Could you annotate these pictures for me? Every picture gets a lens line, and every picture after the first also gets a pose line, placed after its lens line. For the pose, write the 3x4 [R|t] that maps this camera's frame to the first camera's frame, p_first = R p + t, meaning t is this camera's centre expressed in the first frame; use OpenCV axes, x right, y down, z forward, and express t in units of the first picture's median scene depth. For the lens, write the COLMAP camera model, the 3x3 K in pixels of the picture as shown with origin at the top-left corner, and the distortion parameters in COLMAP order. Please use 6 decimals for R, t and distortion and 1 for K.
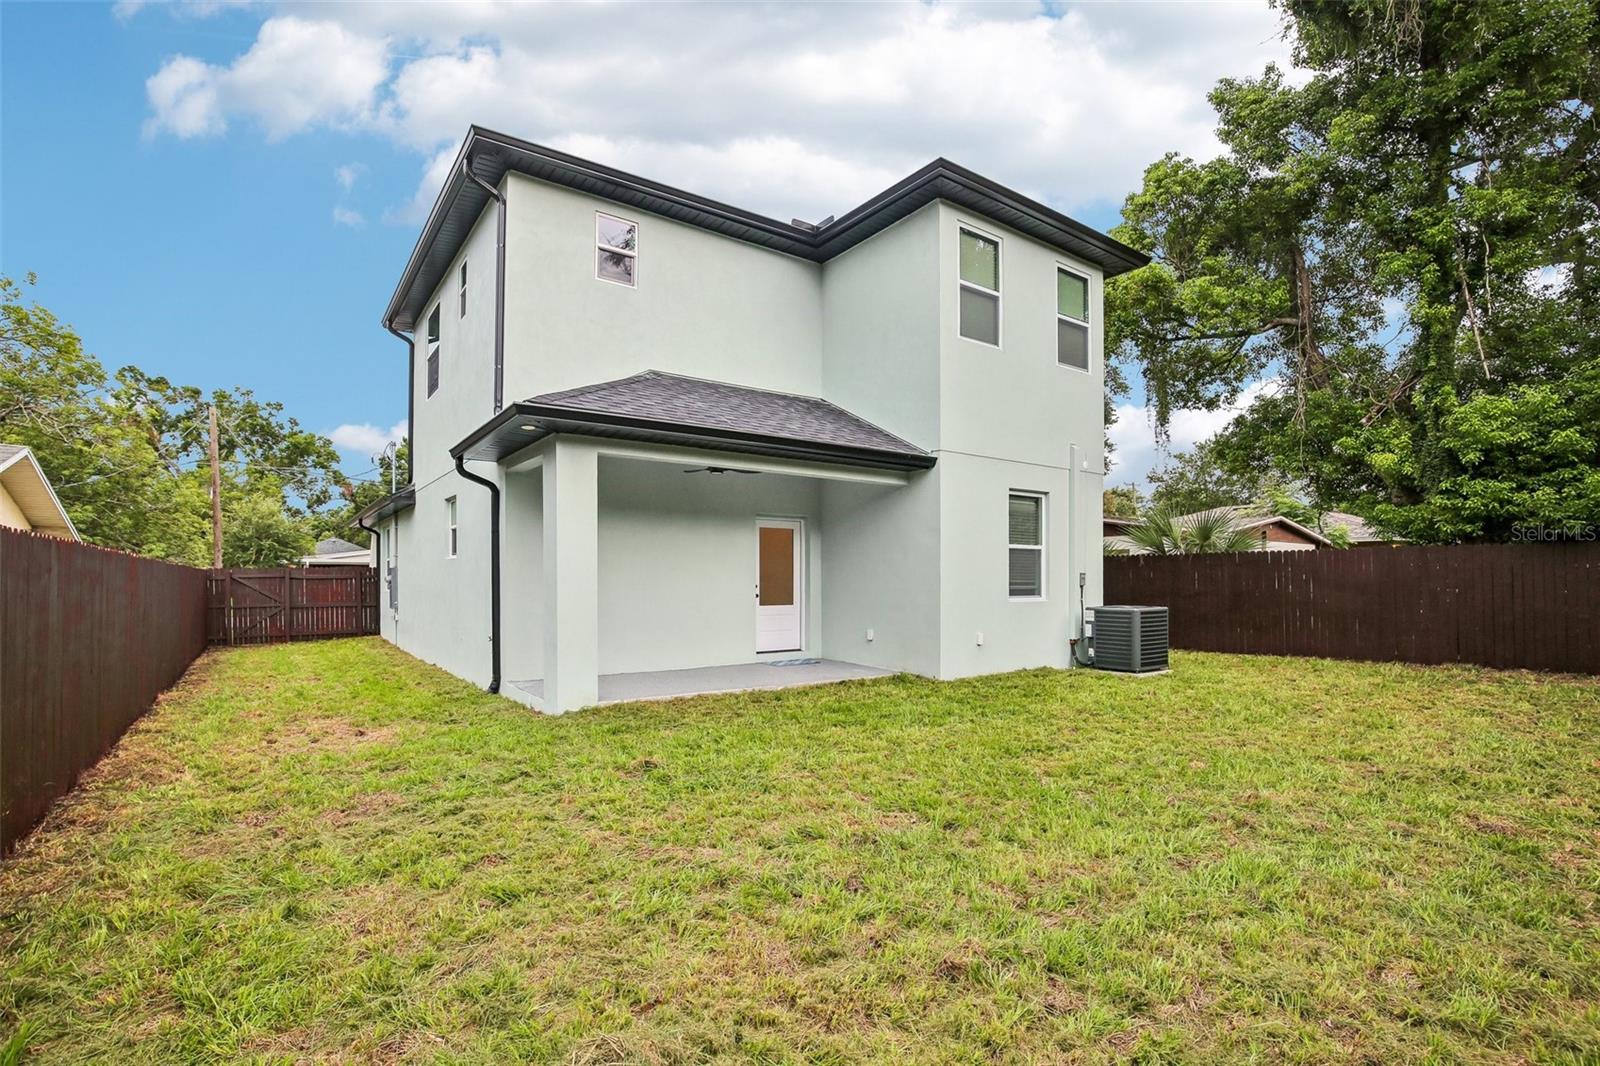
lens RADIAL K [[747.1, 0, 801.5], [0, 747.1, 568.5], [0, 0, 1]] dist [-0.000097, 0.000059]
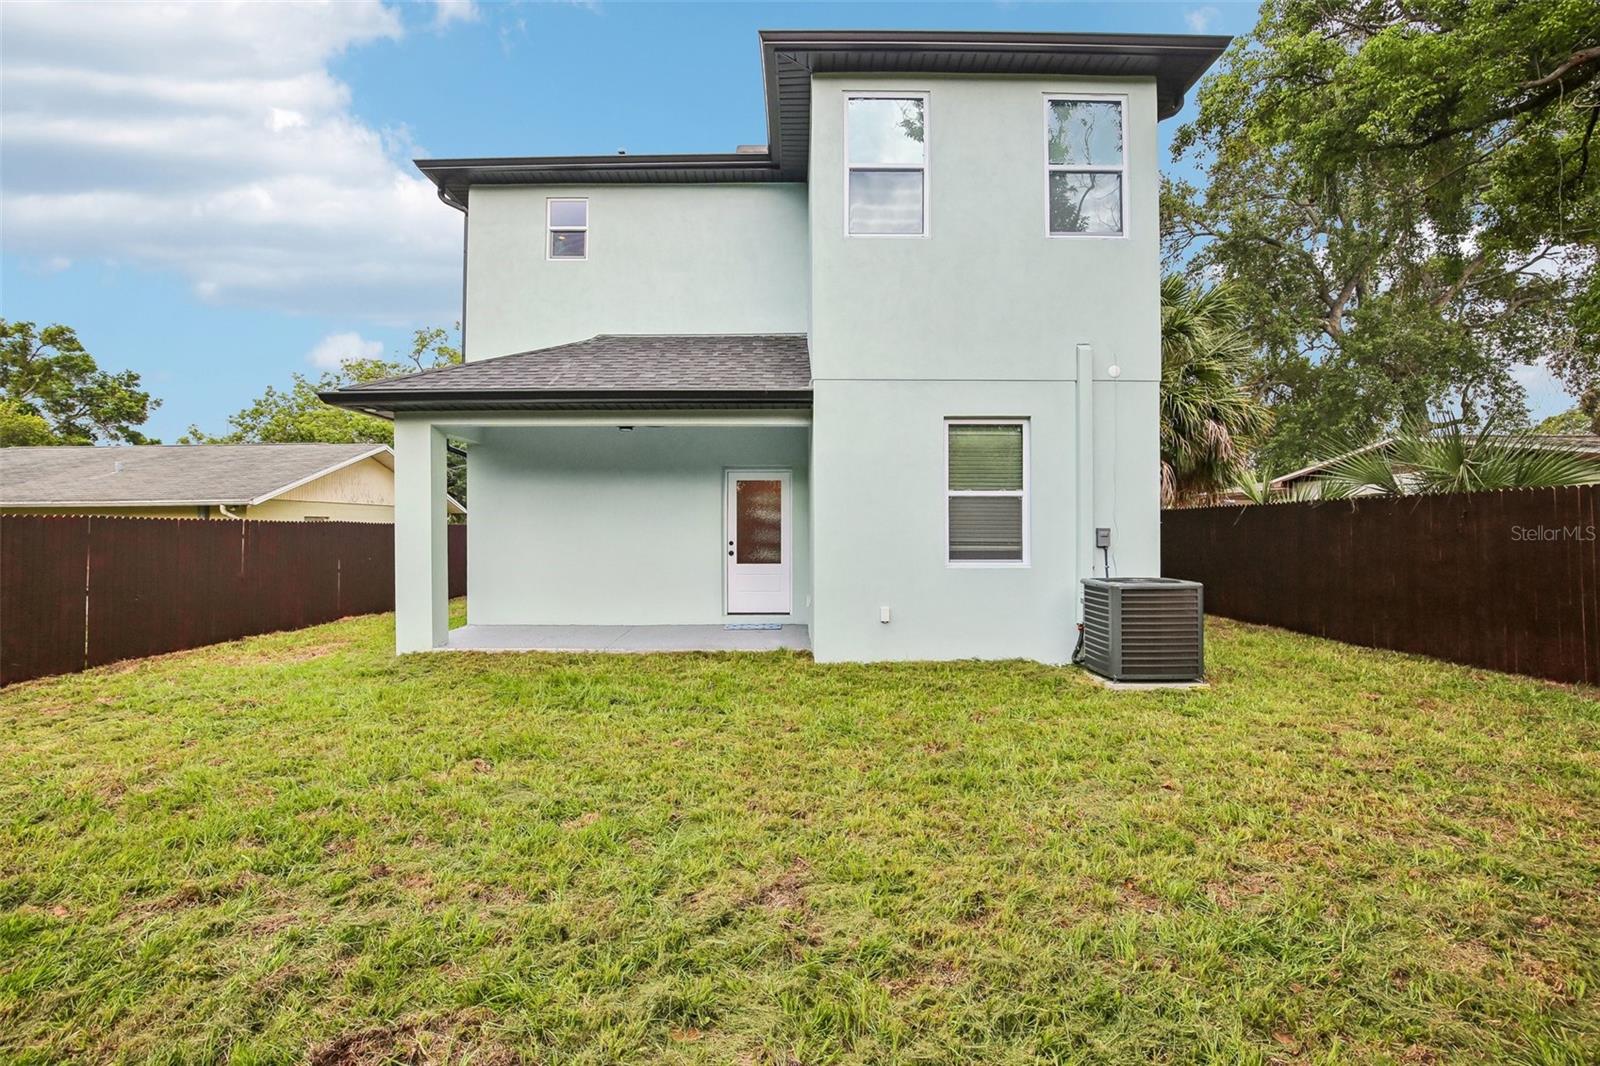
lens RADIAL K [[746.6, 0, 790.4], [0, 746.6, 511.9], [0, 0, 1]] dist [-0.001794, 0.000183]
pose [[0.813794, -0.014475, -0.580973, 0.570254], [0.008020, 0.999874, -0.013677, -0.002188], [0.581098, 0.006471, 0.813808, 0.287478]]
